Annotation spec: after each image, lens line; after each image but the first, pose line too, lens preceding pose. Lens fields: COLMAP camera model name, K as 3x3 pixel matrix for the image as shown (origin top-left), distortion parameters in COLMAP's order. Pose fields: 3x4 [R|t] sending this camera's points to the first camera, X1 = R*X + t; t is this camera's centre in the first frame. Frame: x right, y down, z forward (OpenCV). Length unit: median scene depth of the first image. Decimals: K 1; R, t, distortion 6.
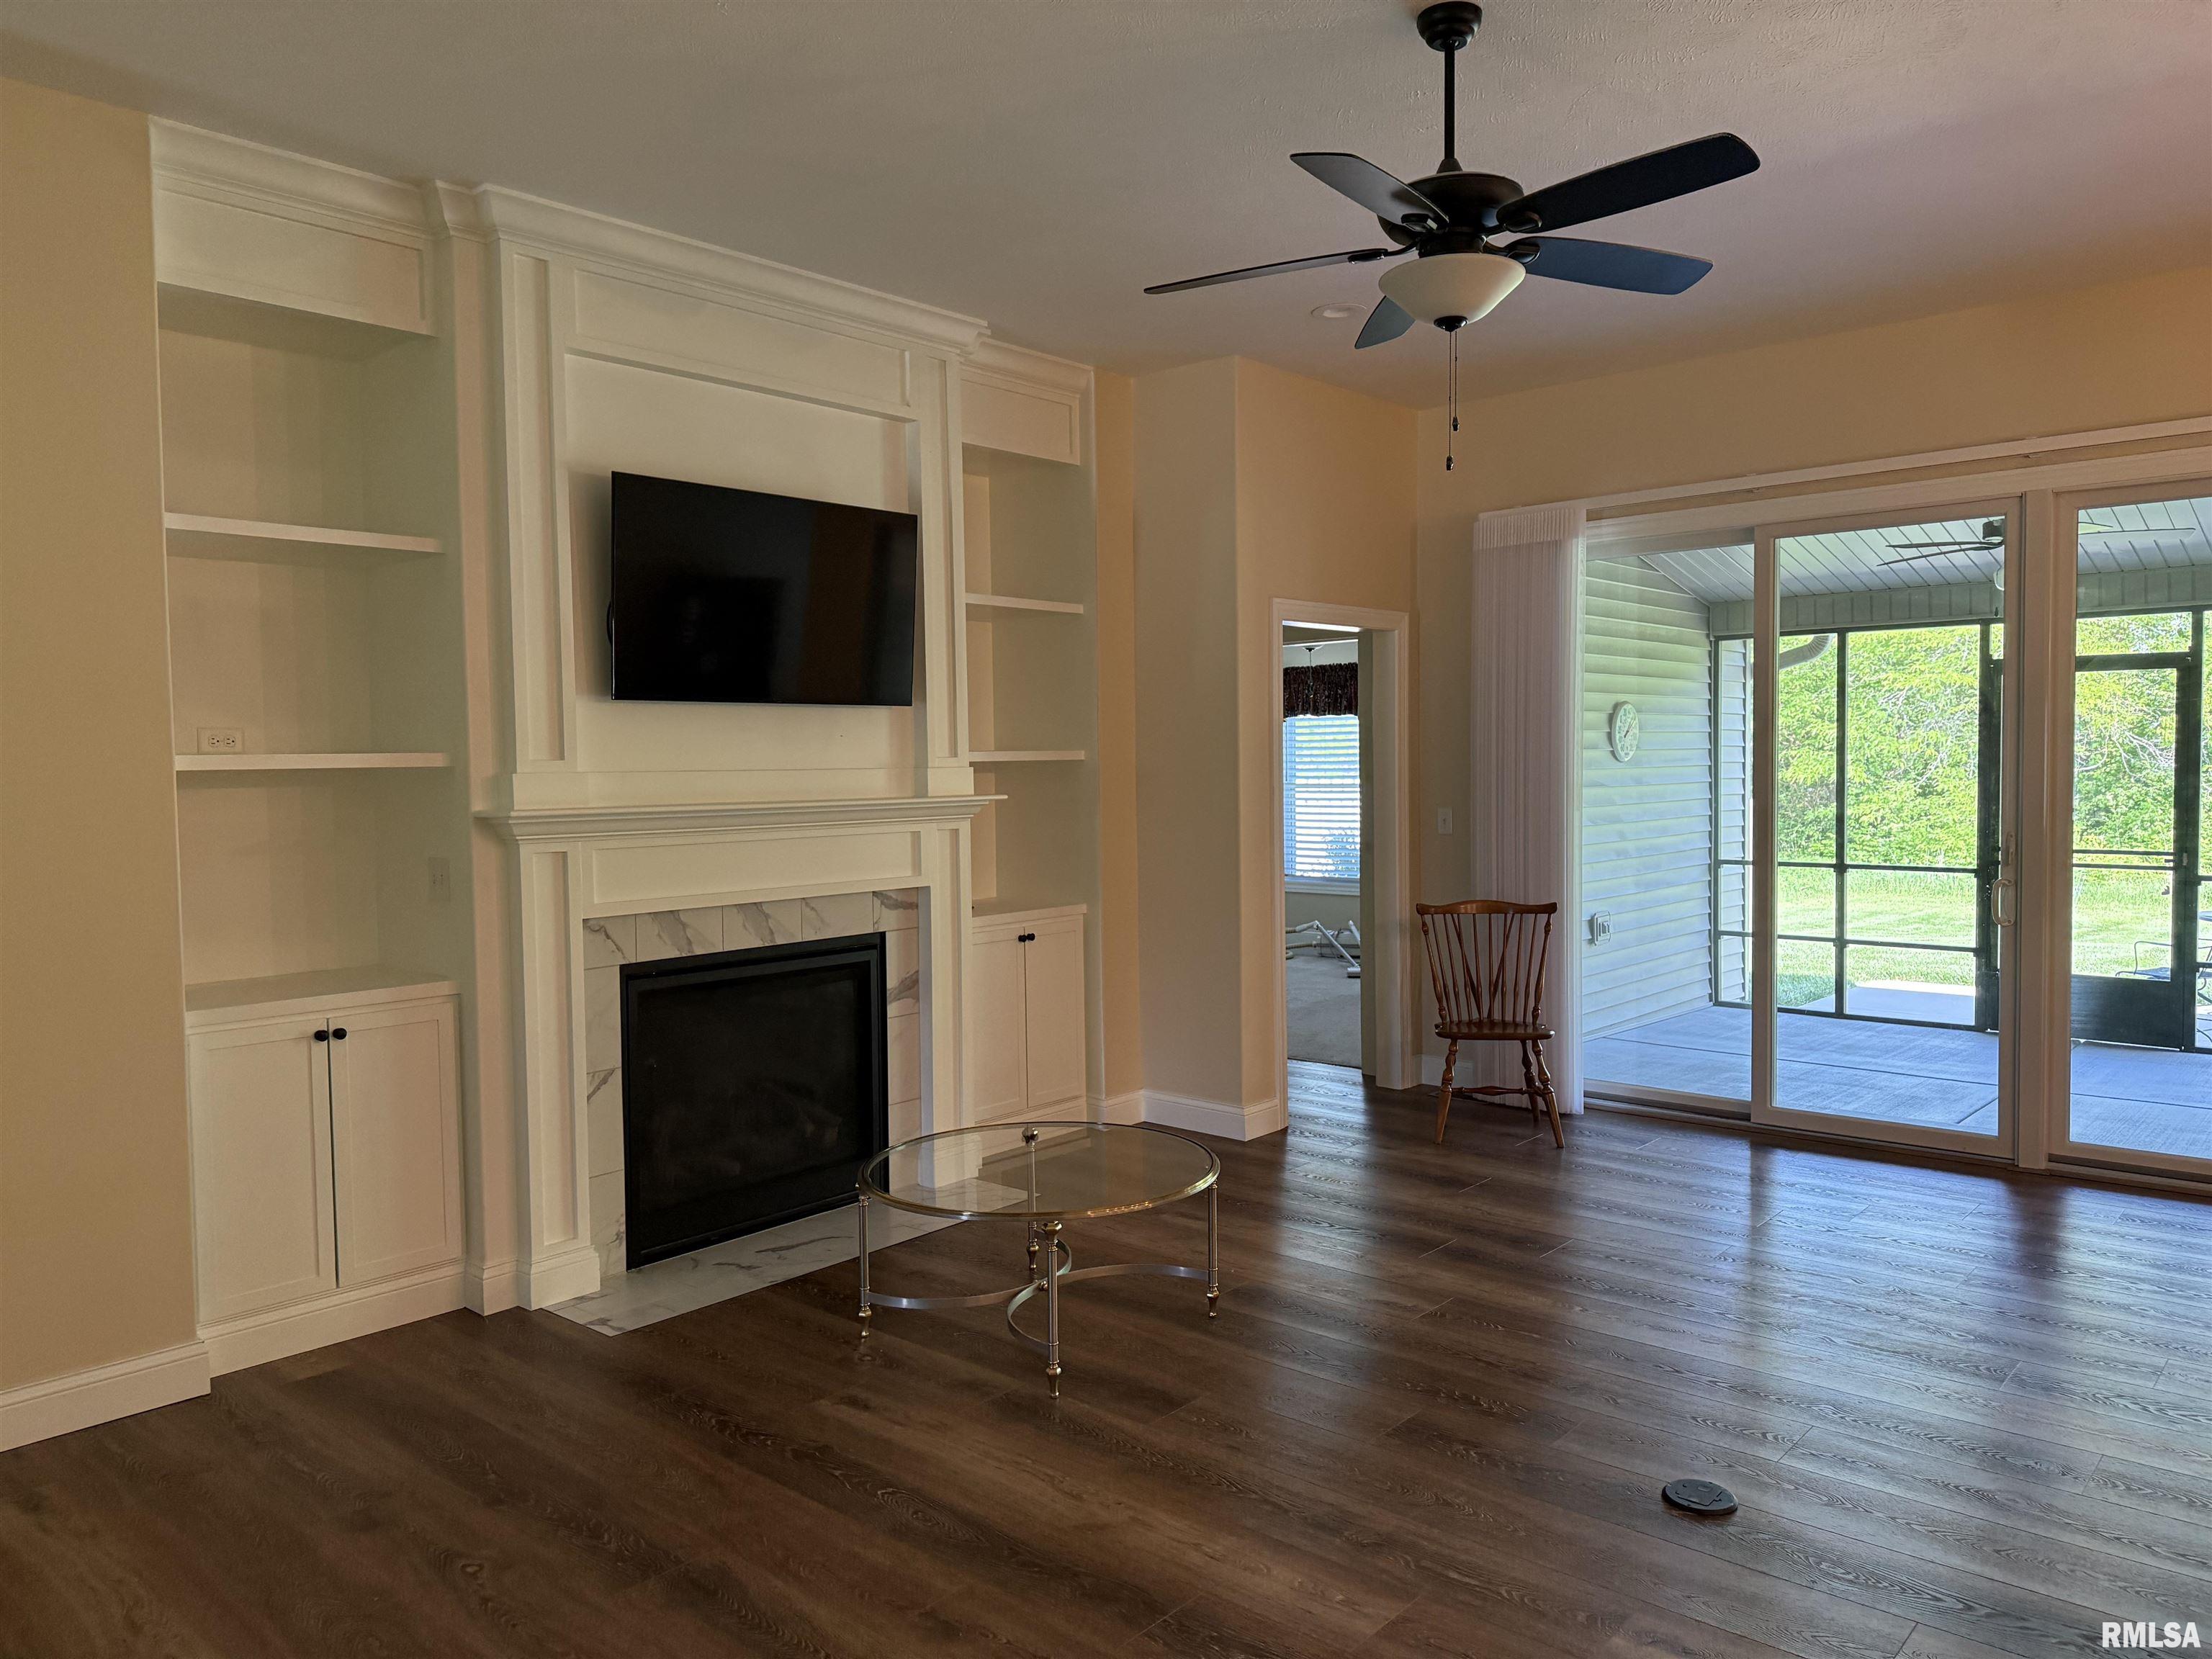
lens RADIAL K [[1550.3, 0, 1092.9], [0, 1550.3, 830.7], [0, 0, 1]] dist [0.125177, -0.173650]
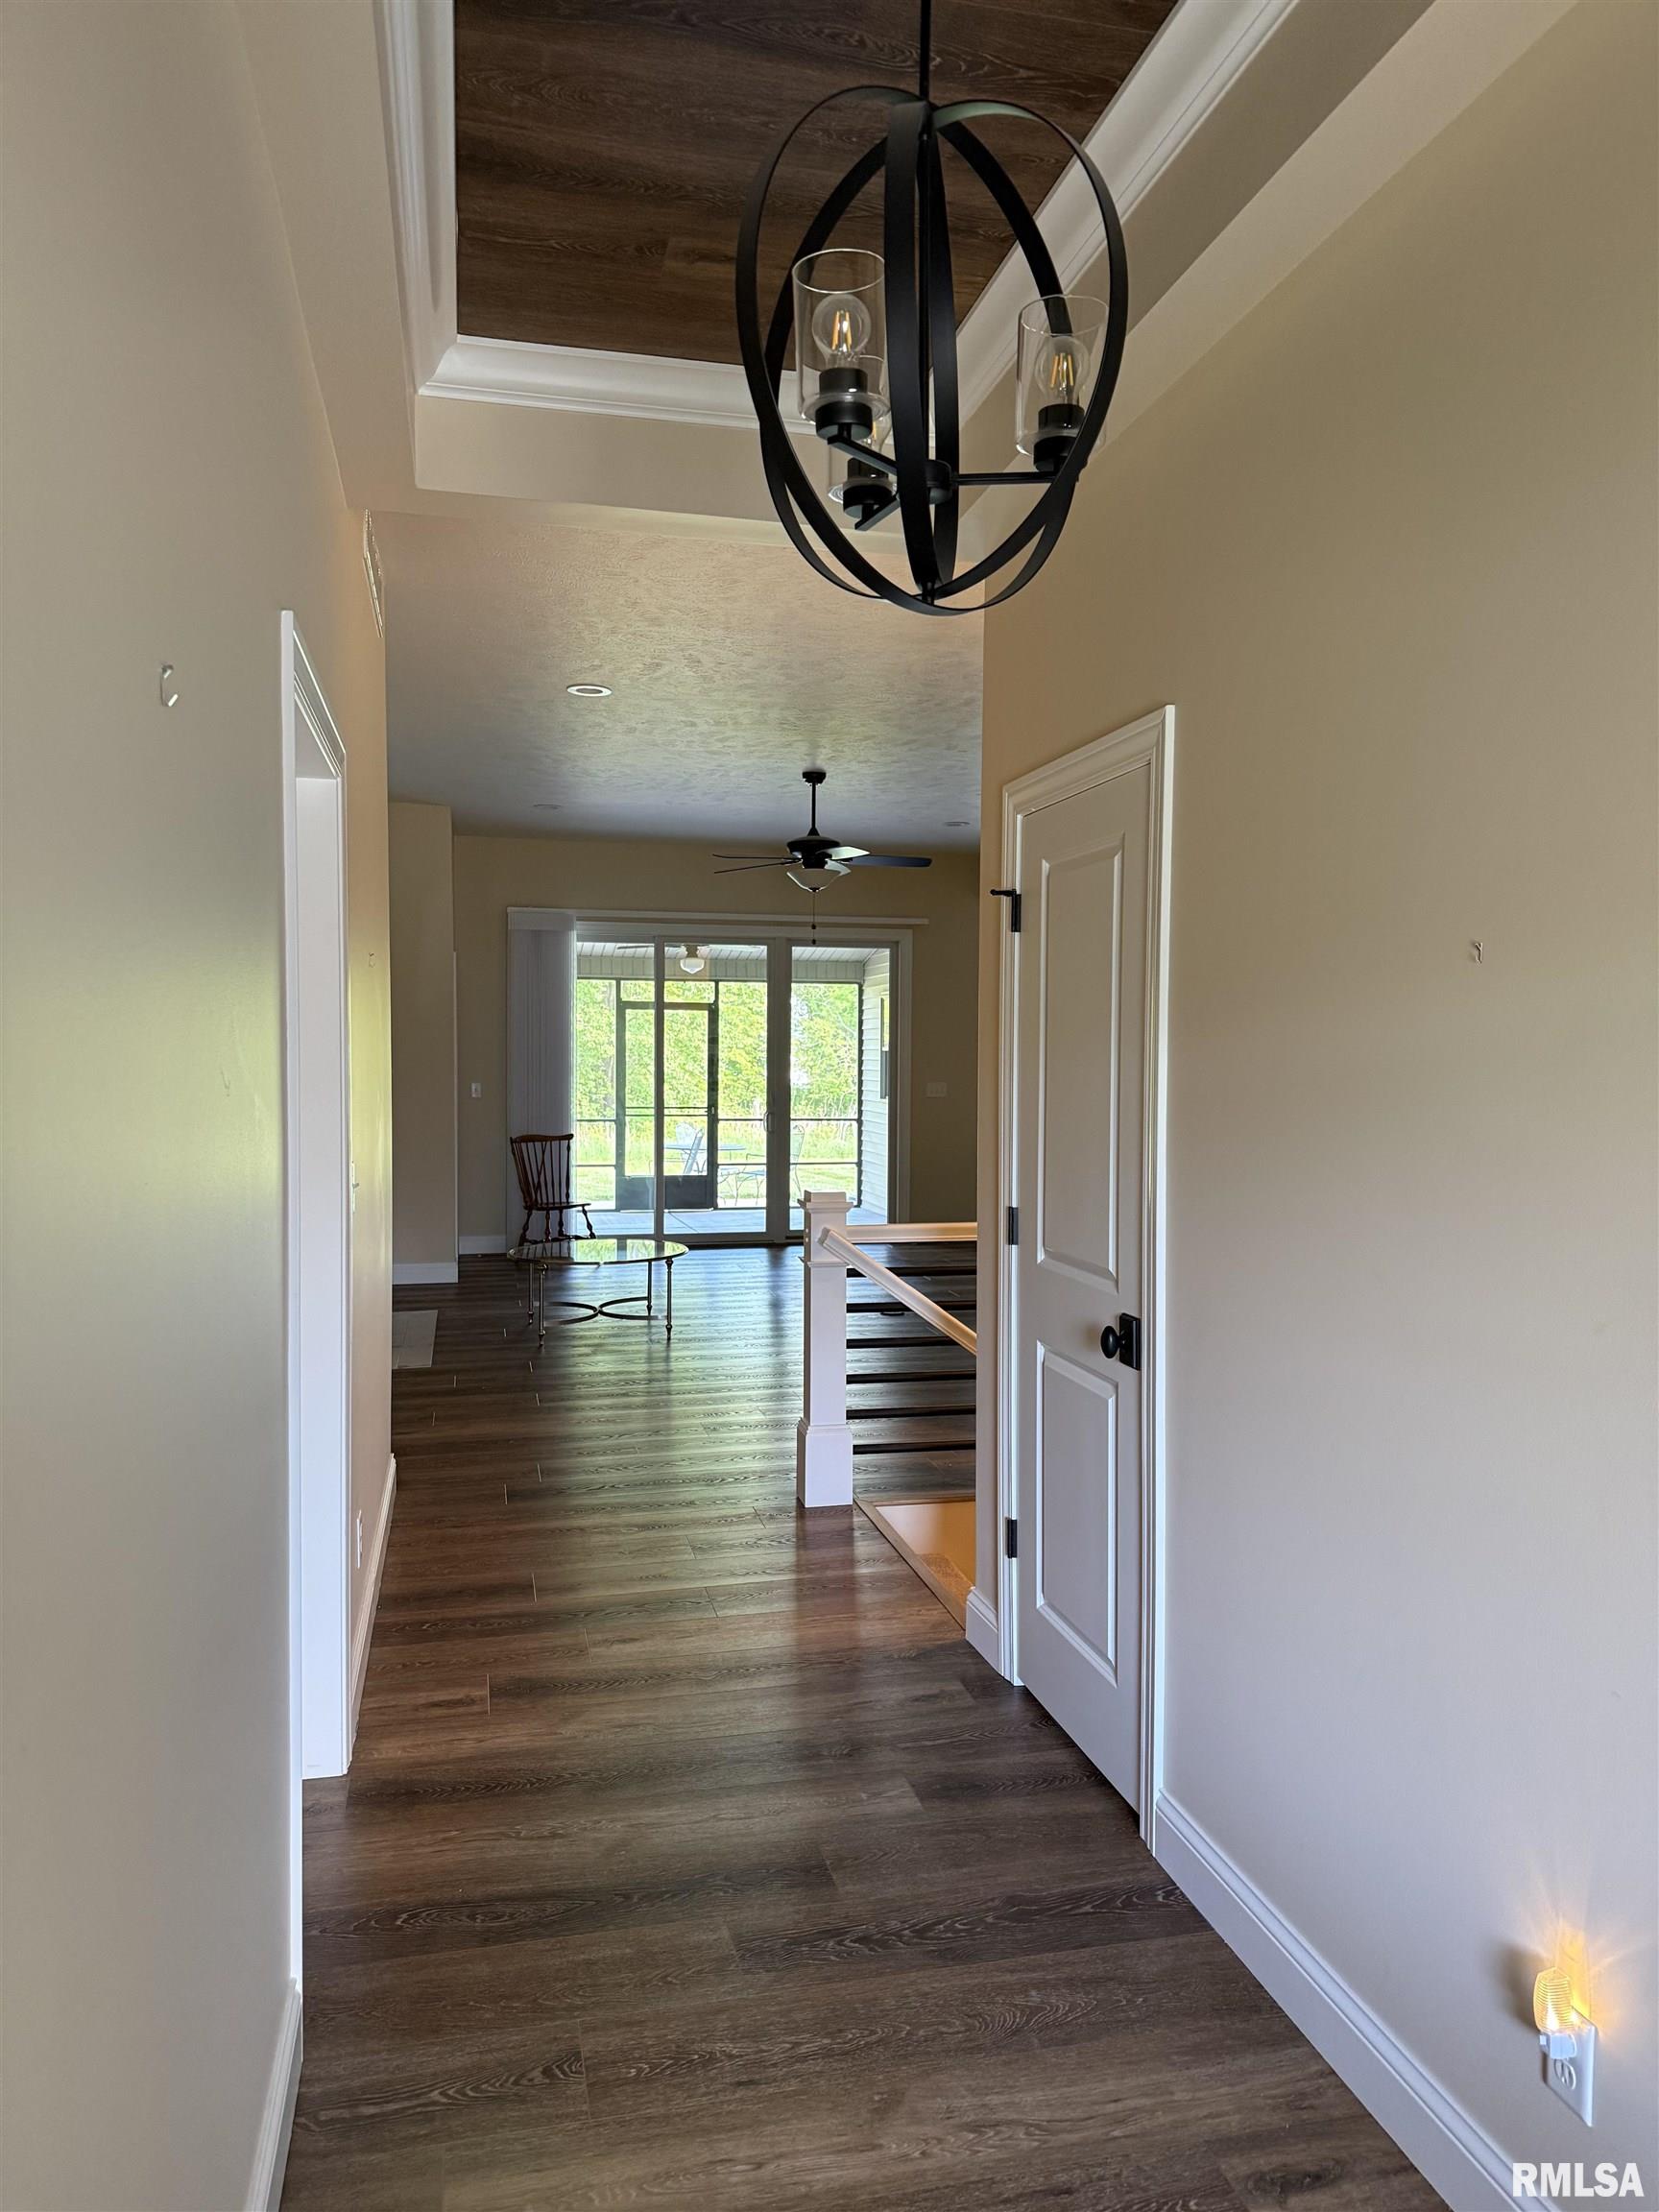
lens RADIAL K [[1549.3, 0, 842.5], [0, 1549.3, 1103.1], [0, 0, 1]] dist [0.082732, -0.086438]
pose [[0.575766, -0.013484, 0.817503, -0.758289], [0.026796, 0.999638, -0.002385, 0.018471], [-0.817175, 0.023279, 0.575919, -0.210045]]
